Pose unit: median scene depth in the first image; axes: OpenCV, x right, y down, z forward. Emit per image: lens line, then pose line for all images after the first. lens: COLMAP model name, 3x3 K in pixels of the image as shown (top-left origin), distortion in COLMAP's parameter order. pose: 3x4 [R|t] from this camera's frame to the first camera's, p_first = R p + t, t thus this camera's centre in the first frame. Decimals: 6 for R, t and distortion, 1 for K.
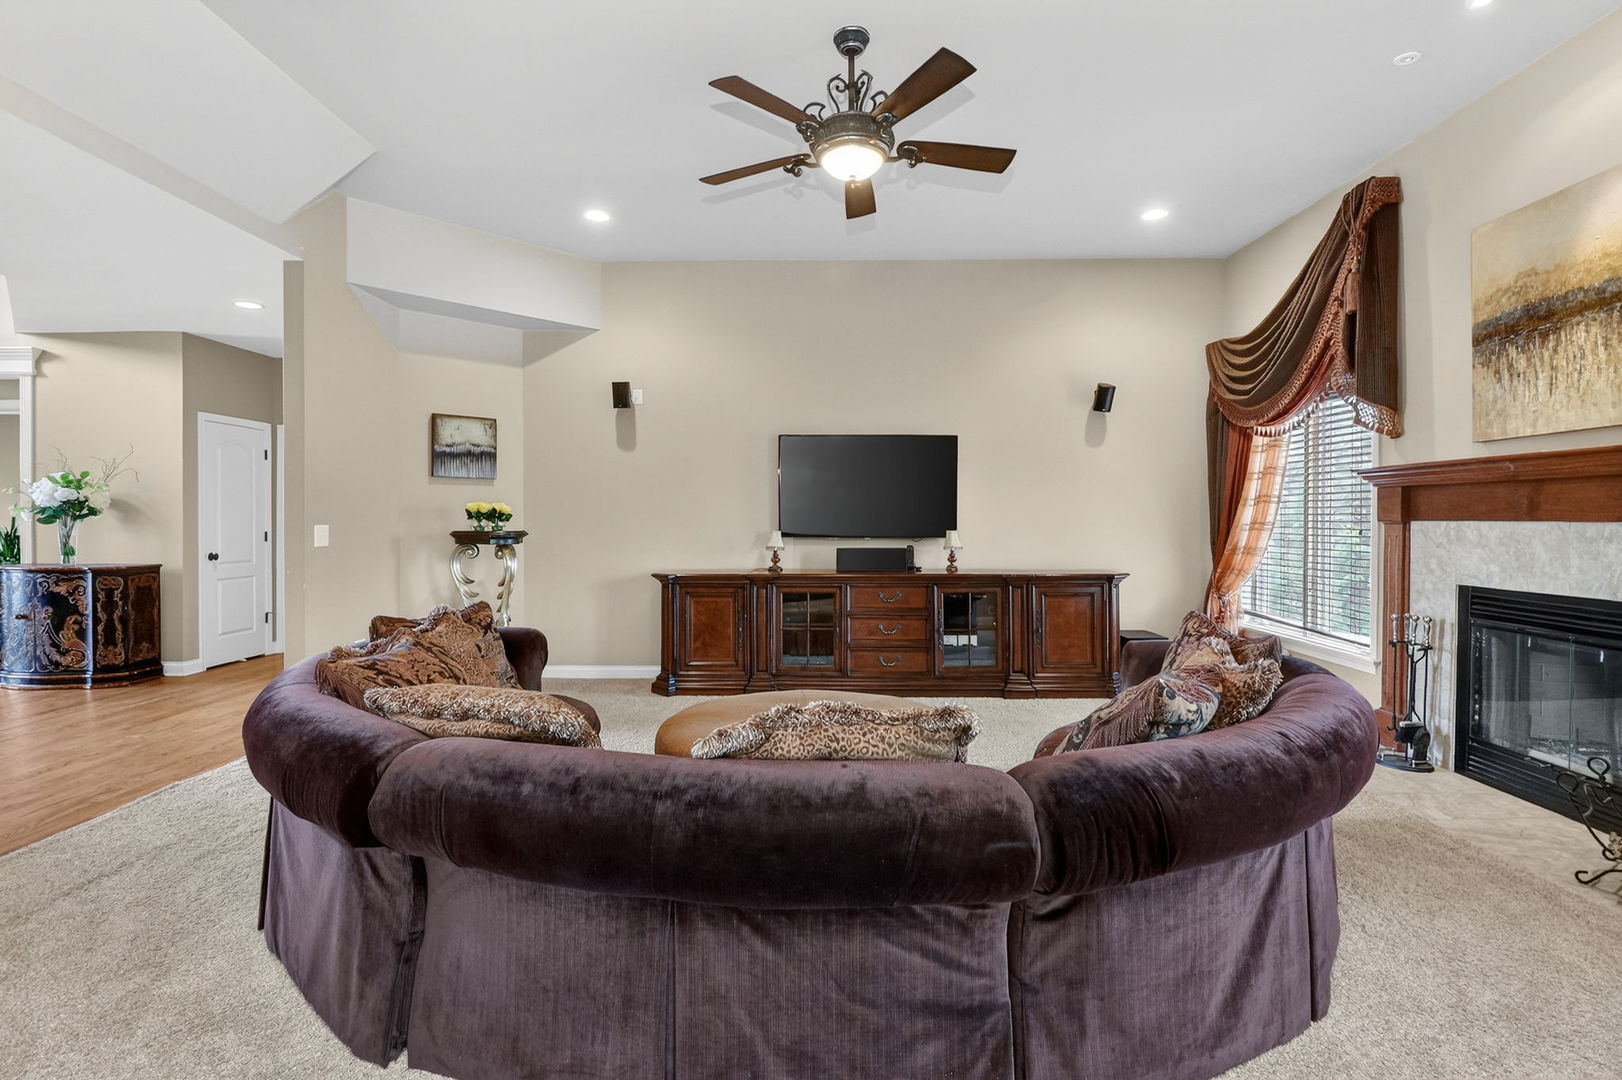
lens RADIAL K [[790.5, 0, 805.5], [0, 790.5, 510.7], [0, 0, 1]] dist [0.001045, -0.014332]
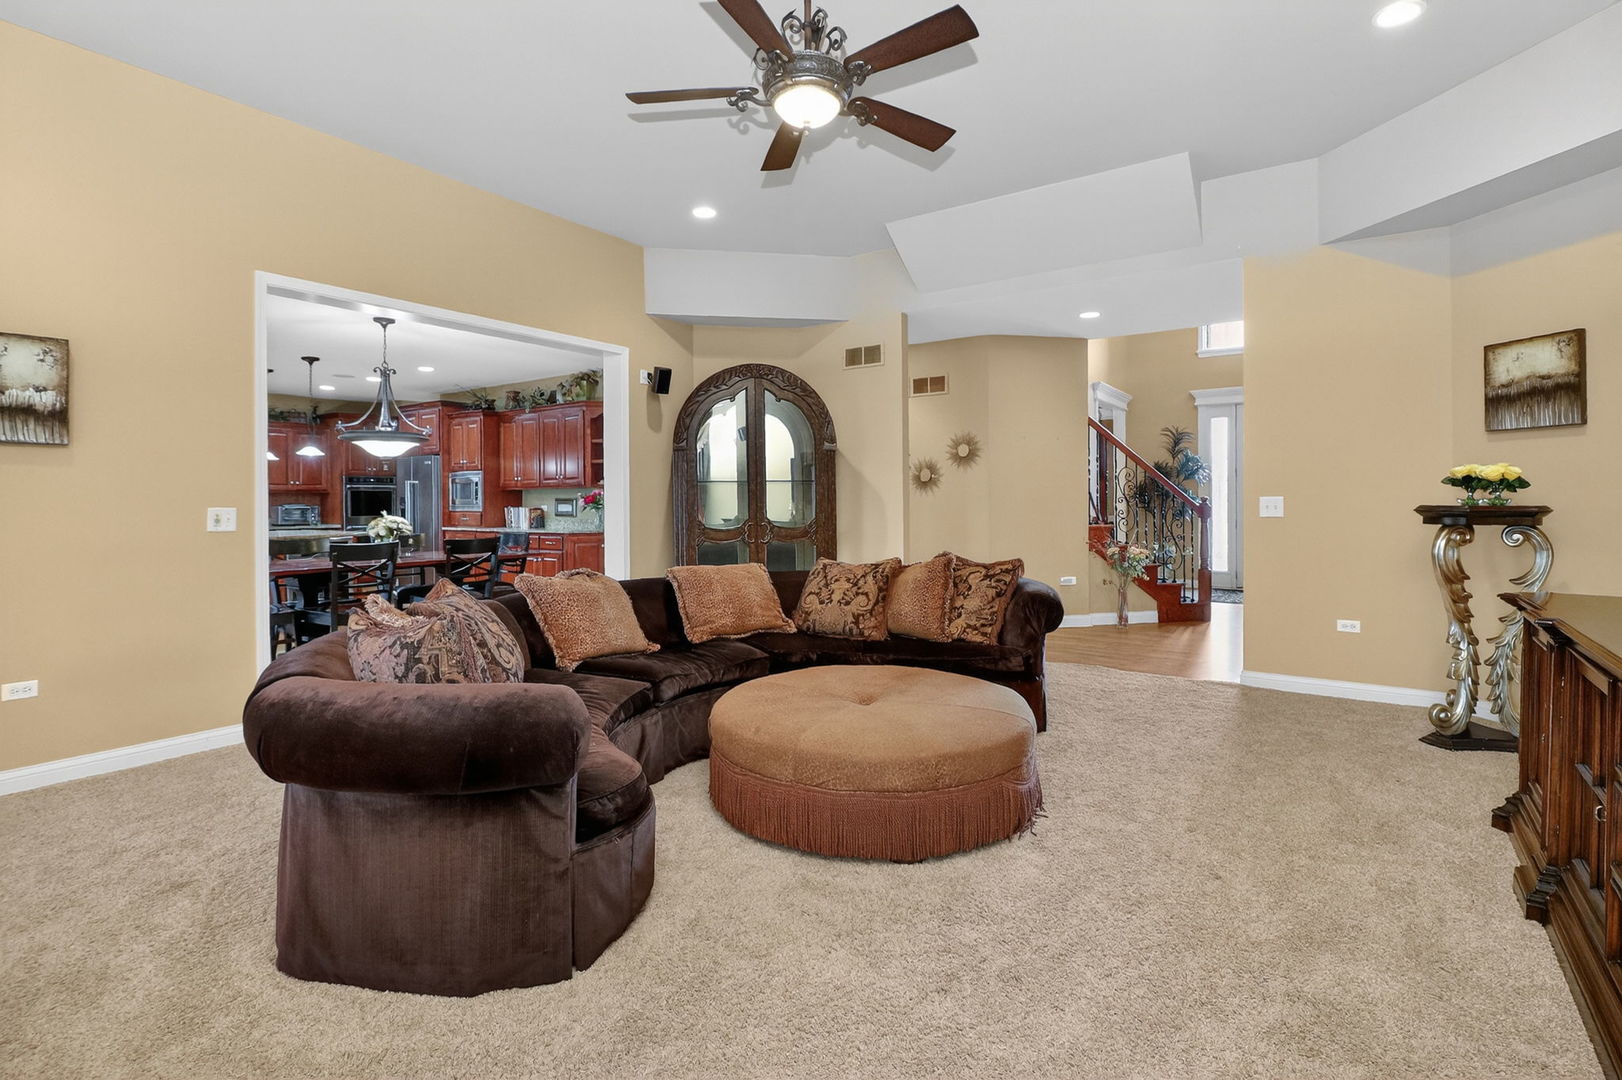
lens RADIAL K [[759.5, 0, 807.0], [0, 759.5, 501.6], [0, 0, 1]] dist [-0.000691, -0.000439]
pose [[-0.550477, 0.002251, -0.834848, 0.468447], [0.011510, 0.999922, -0.004894, 0.018555], [0.834771, -0.012303, -0.550459, 0.854019]]
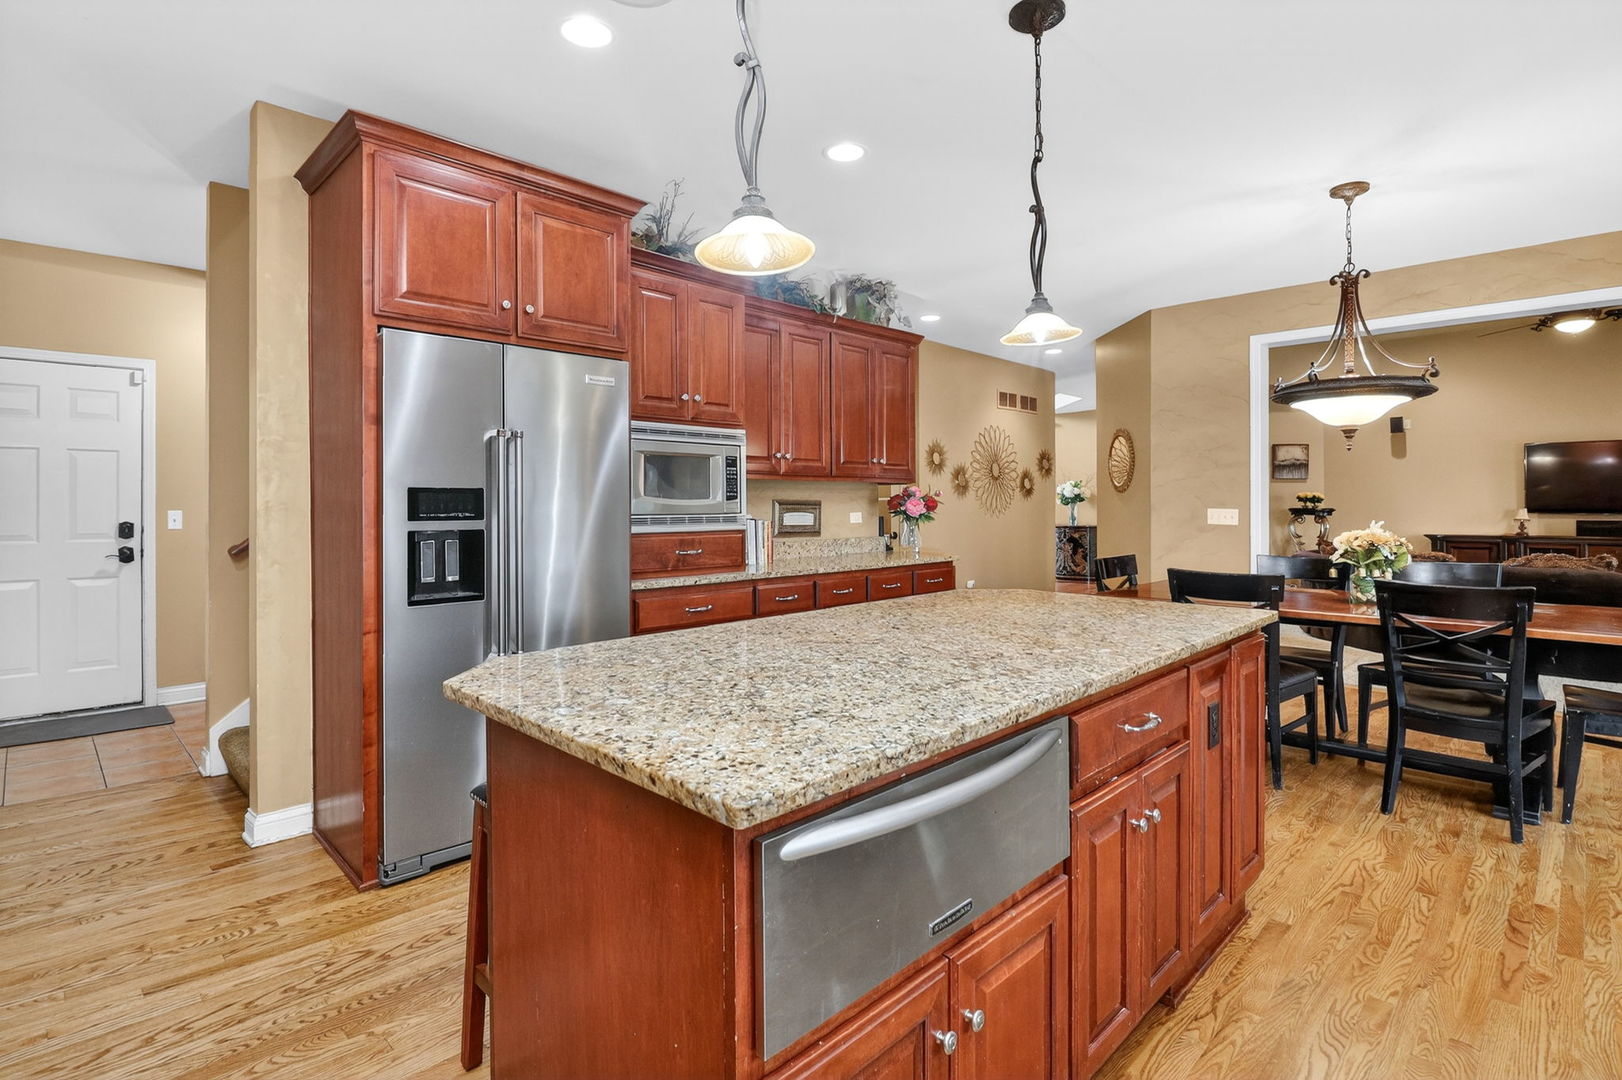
lens RADIAL K [[790.5, 0, 805.5], [0, 790.5, 510.7], [0, 0, 1]] dist [0.001045, -0.014332]
pose [[0.722268, 0.001860, -0.691611, 0.008653], [0.008972, 0.999887, 0.012058, -0.000805], [0.691555, -0.014914, 0.722170, -1.064375]]
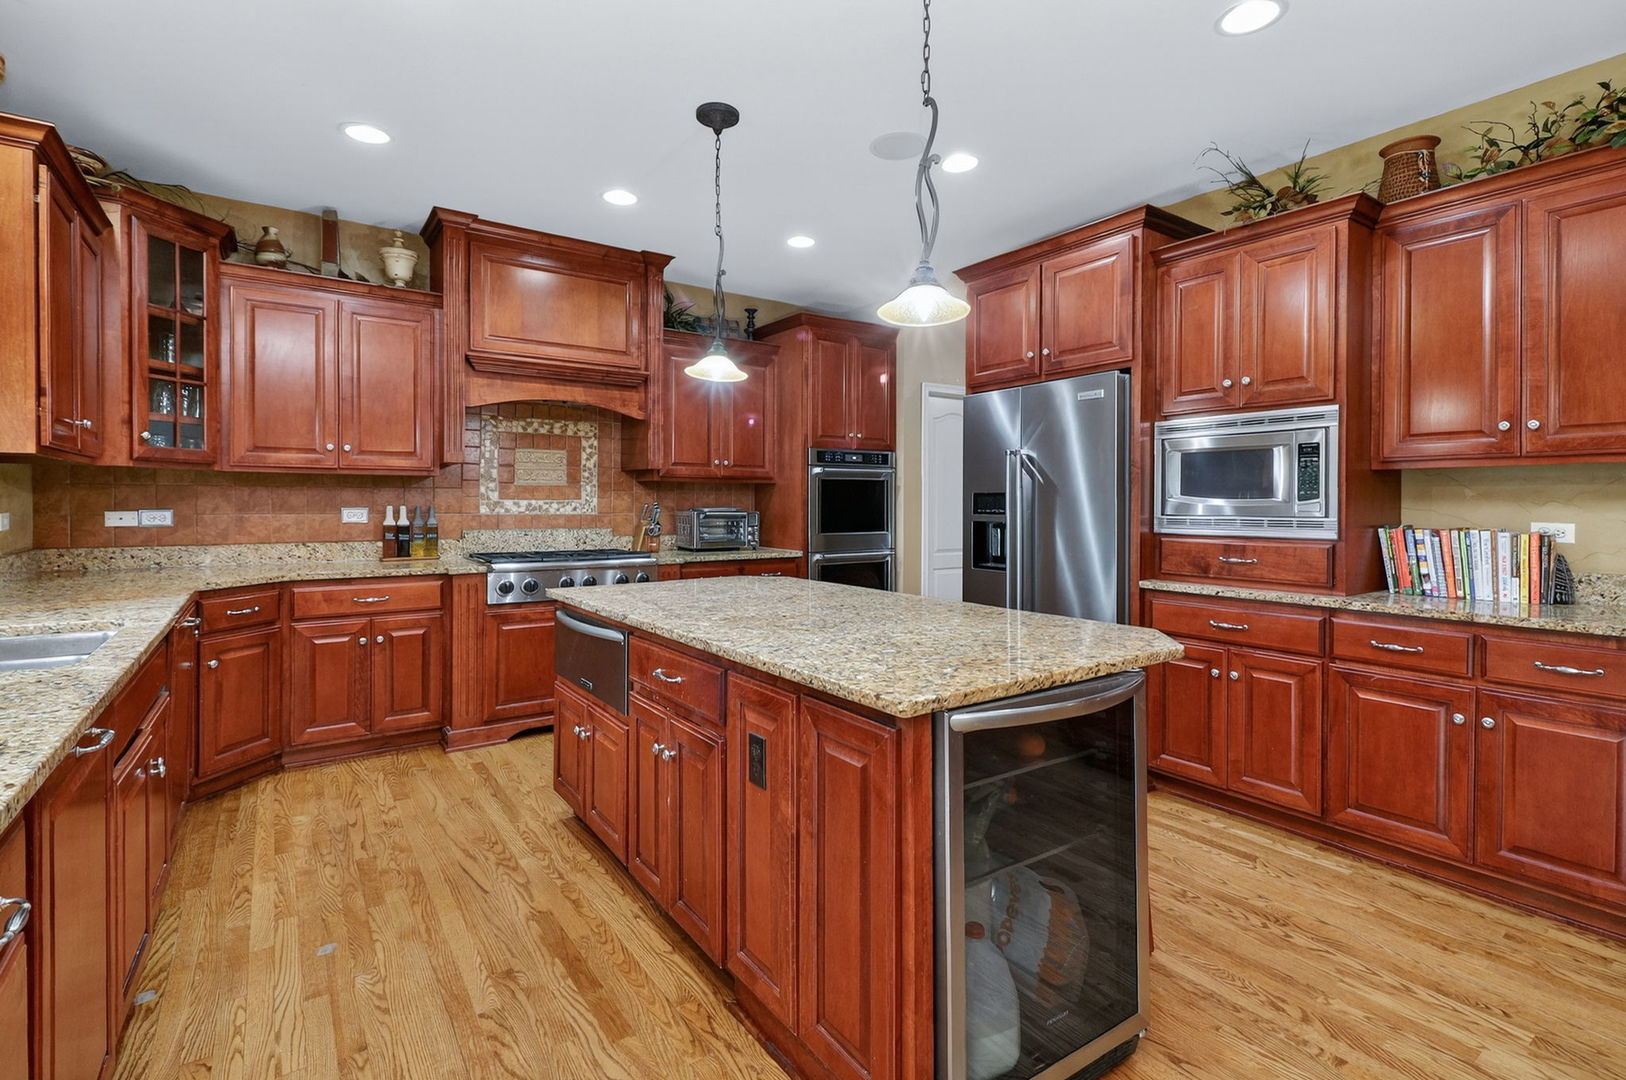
lens RADIAL K [[761.4, 0, 809.0], [0, 761.4, 501.5], [0, 0, 1]] dist [-0.000691, -0.000439]
pose [[-0.808043, -0.005206, -0.589100, 0.055620], [0.000151, 0.999959, -0.009043, 0.003293], [0.589123, -0.007396, -0.808009, -0.416597]]
